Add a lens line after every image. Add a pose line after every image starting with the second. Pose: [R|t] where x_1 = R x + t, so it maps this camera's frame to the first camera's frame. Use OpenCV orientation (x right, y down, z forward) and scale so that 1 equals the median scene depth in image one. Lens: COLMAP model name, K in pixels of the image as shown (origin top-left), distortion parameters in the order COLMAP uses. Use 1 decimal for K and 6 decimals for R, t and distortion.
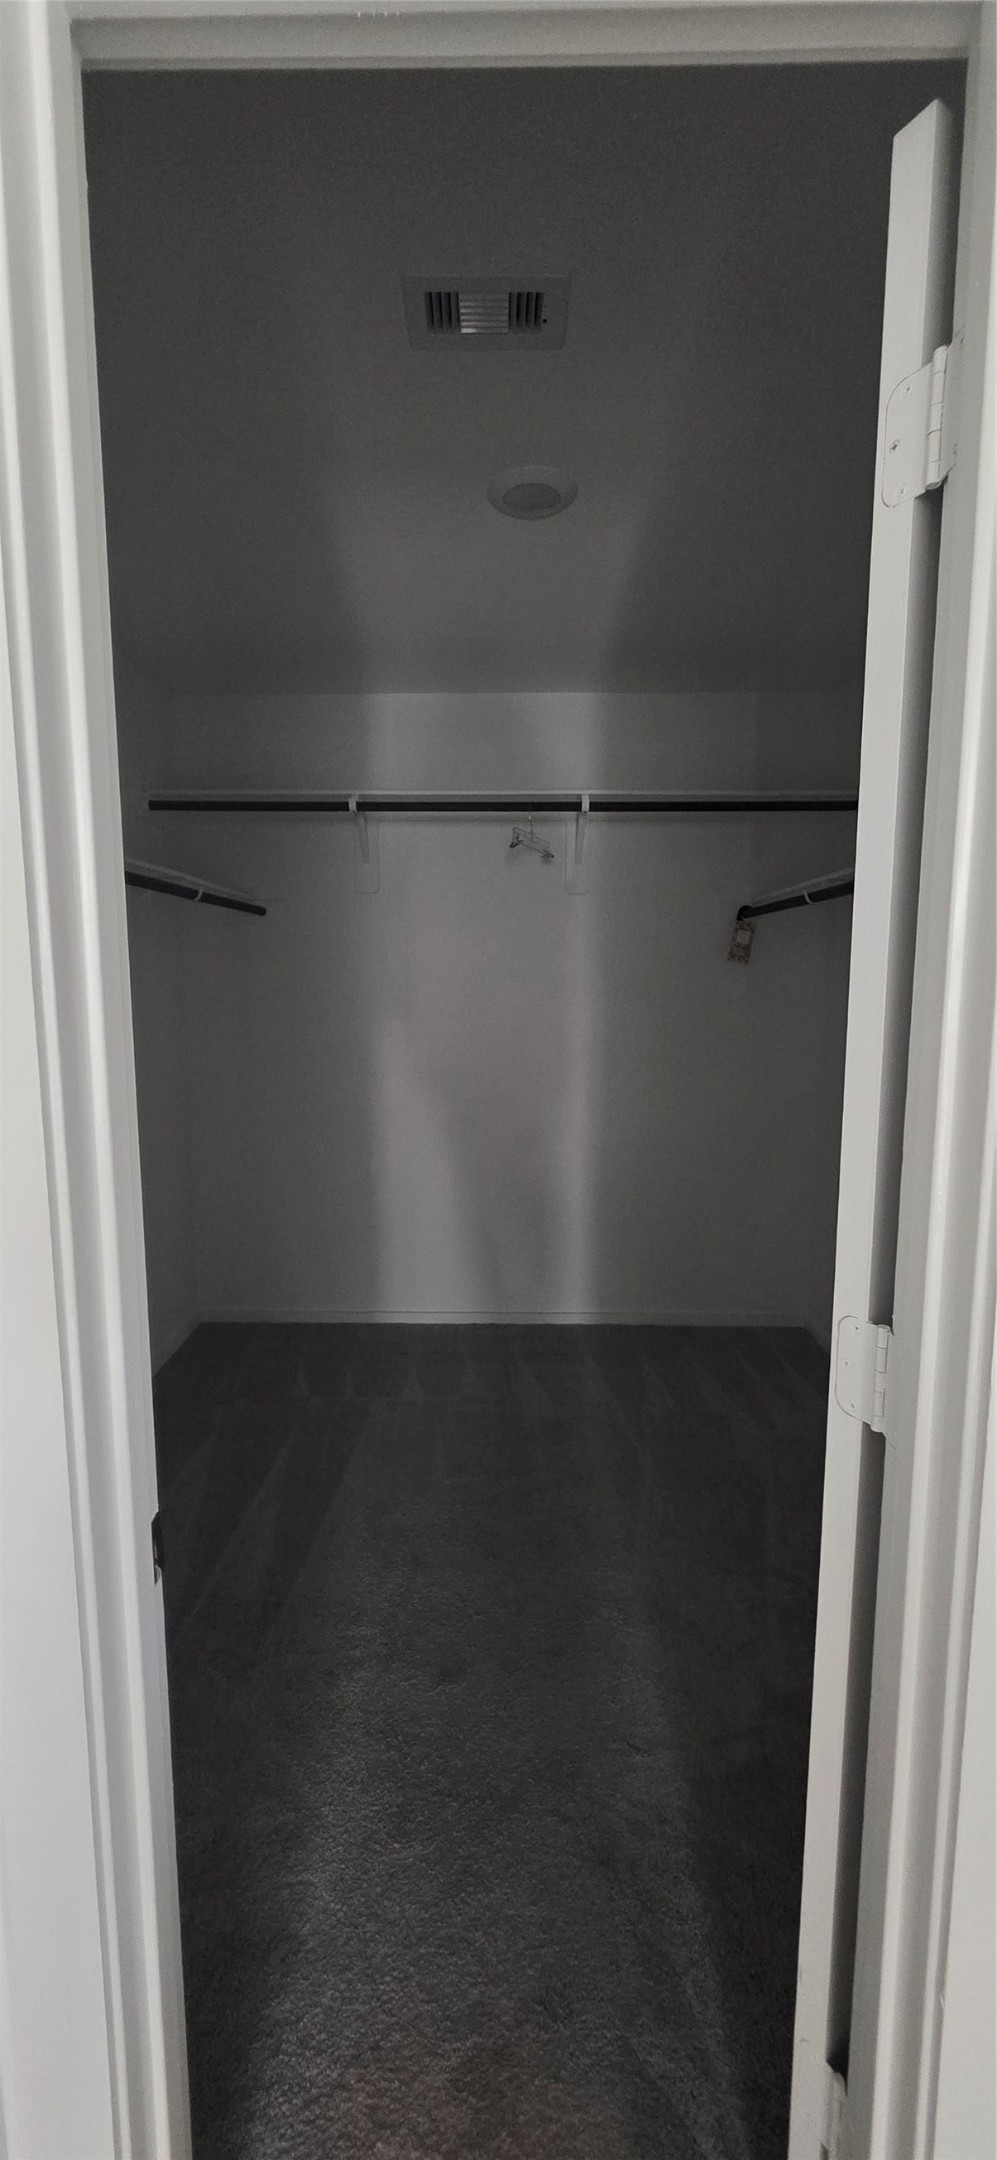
lens RADIAL K [[864.3, 0, 496.0], [0, 864.3, 1079.7], [0, 0, 1]] dist [0.002830, -0.000638]
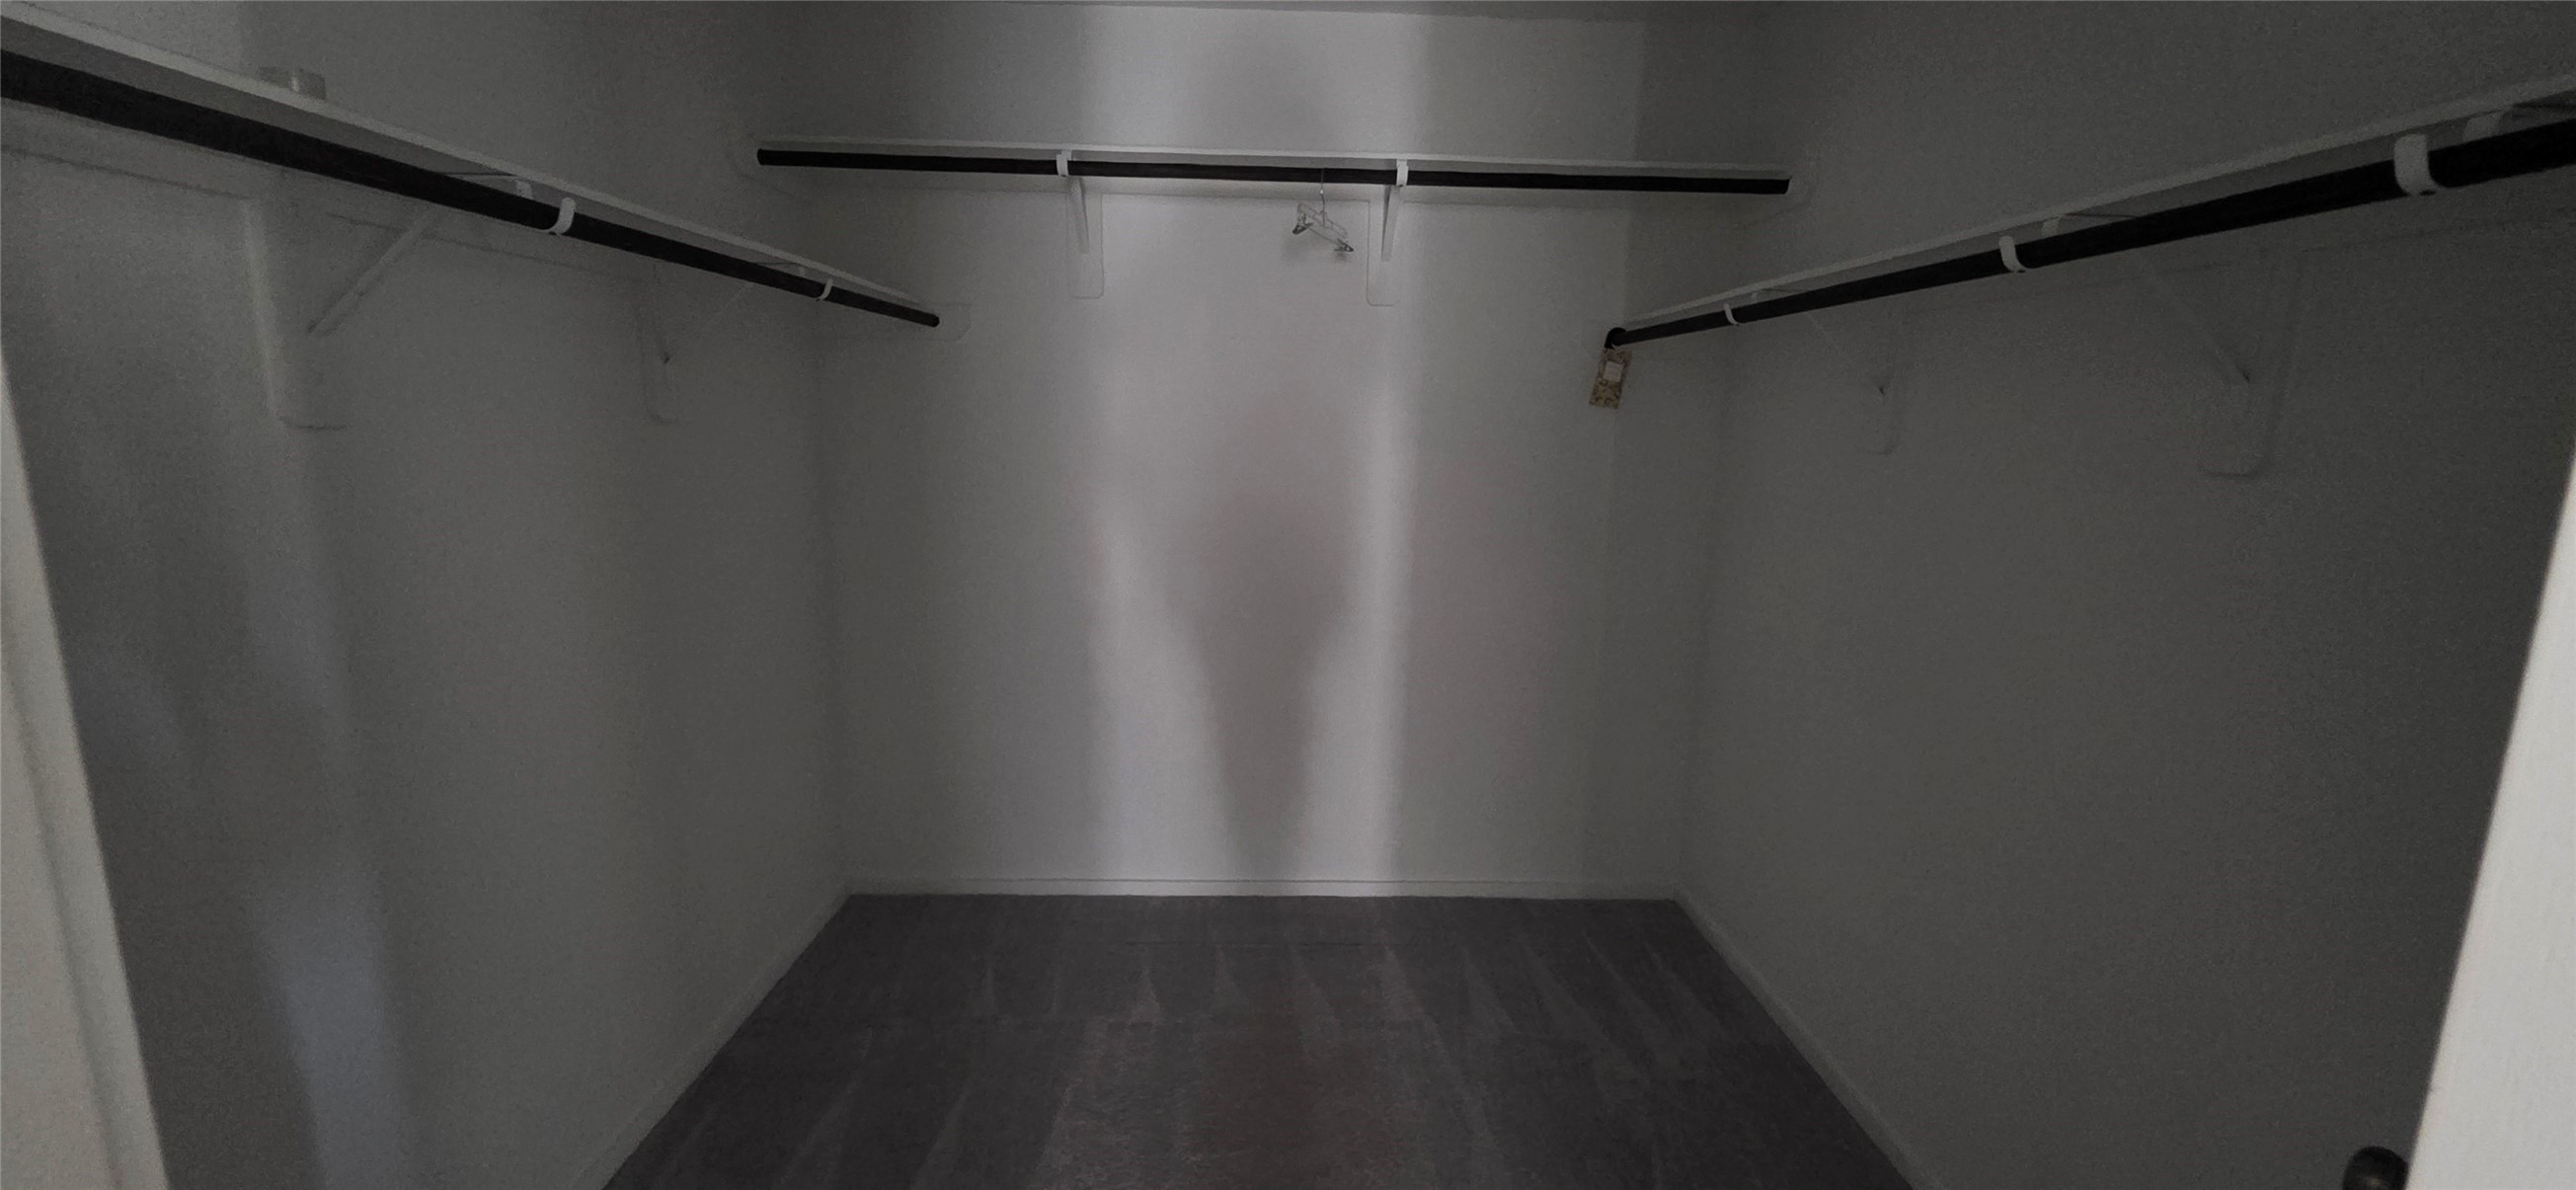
lens RADIAL K [[1030.9, 0, 1291.4], [0, 1030.9, 584.9], [0, 0, 1]] dist [0.002830, -0.000638]
pose [[0.998976, 0.011353, 0.043794, -0.016627], [-0.013332, 0.998891, 0.045163, -0.024342], [-0.043233, -0.045700, 0.998019, 0.156070]]
